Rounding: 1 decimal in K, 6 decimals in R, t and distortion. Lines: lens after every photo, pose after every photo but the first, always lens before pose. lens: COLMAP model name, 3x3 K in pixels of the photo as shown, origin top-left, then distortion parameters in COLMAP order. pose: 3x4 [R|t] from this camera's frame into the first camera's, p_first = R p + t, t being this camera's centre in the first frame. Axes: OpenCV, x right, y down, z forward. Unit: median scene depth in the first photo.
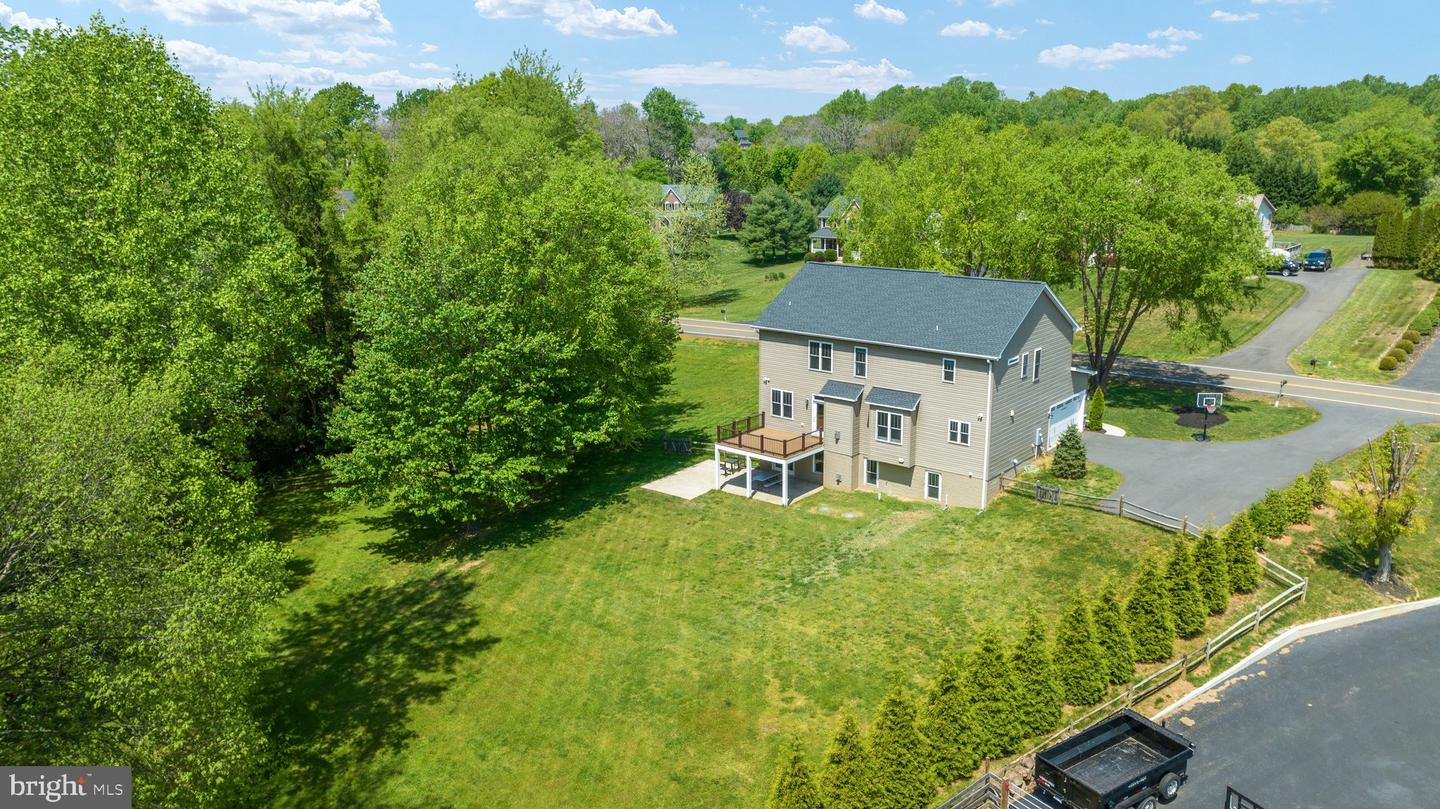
lens RADIAL K [[1026.9, 0, 717.5], [0, 1026.9, 398.6], [0, 0, 1]] dist [-0.012055, -0.002662]
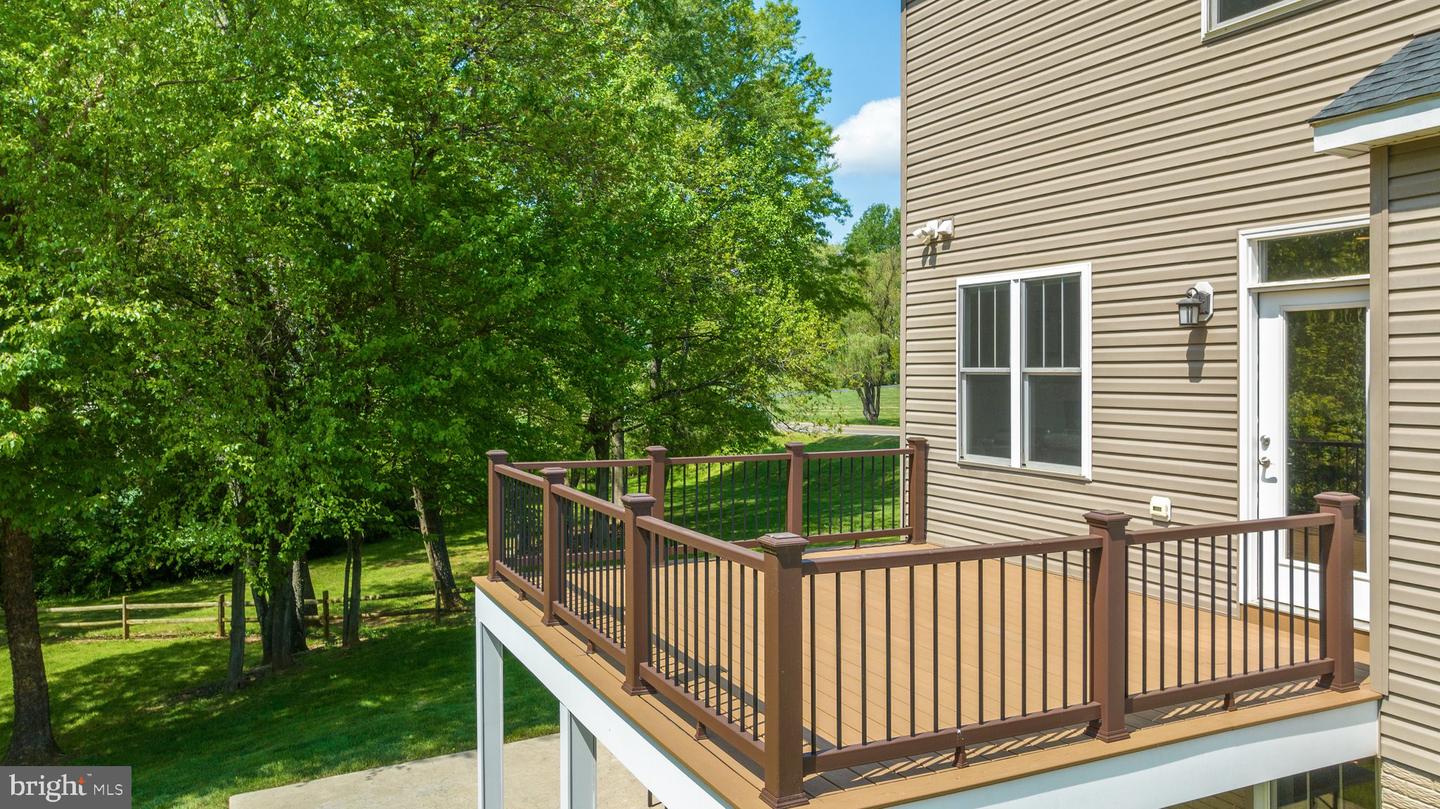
lens RADIAL K [[1026.9, 0, 733.5], [0, 1026.9, 366.0], [0, 0, 1]] dist [-0.012055, -0.002662]
pose [[0.918756, 0.009666, -0.394707, 0.089642], [-0.104415, 0.970057, -0.219289, 0.043855], [0.380769, 0.242686, 0.892255, 0.921547]]
